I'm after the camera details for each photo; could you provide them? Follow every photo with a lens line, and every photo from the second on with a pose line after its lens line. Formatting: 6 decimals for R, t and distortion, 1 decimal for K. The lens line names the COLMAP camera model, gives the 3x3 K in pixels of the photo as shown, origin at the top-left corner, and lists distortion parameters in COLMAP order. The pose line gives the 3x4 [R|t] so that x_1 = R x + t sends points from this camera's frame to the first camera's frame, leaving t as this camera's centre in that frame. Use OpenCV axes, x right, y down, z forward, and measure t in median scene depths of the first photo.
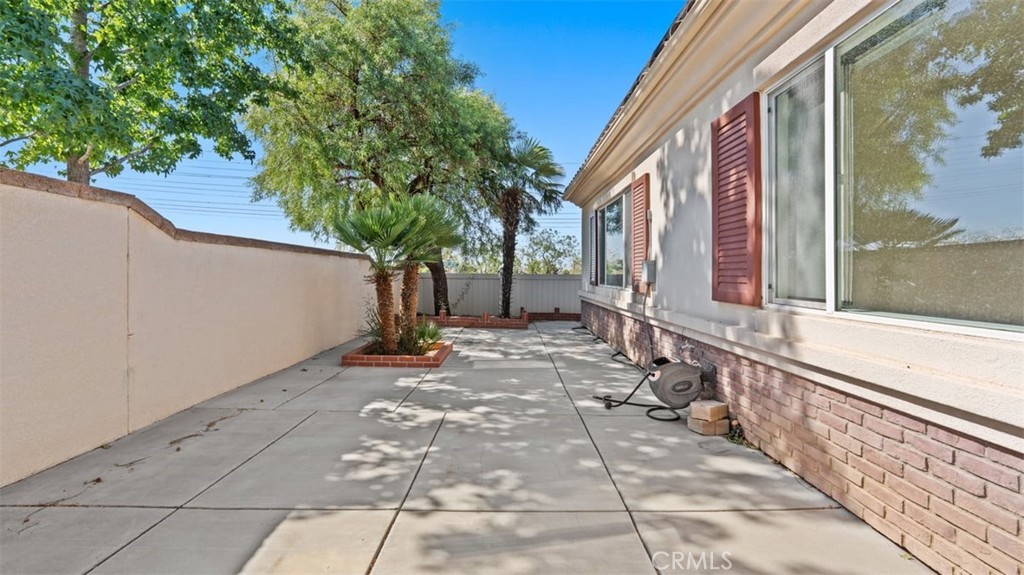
lens RADIAL K [[406.8, 0, 517.5], [0, 406.8, 289.1], [0, 0, 1]] dist [-0.010619, 0.000008]
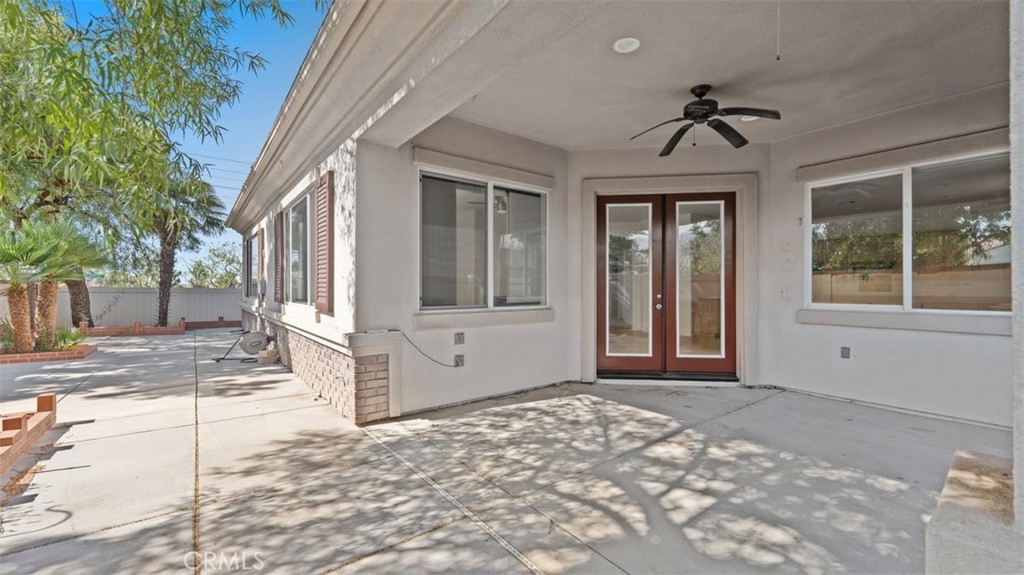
lens RADIAL K [[414.3, 0, 513.8], [0, 414.3, 290.0], [0, 0, 1]] dist [0.001261, 0.000155]
pose [[0.804246, -0.003195, 0.594288, 0.077154], [0.020926, 0.999518, -0.022945, 0.016079], [-0.593928, 0.030889, 0.803925, -0.545351]]
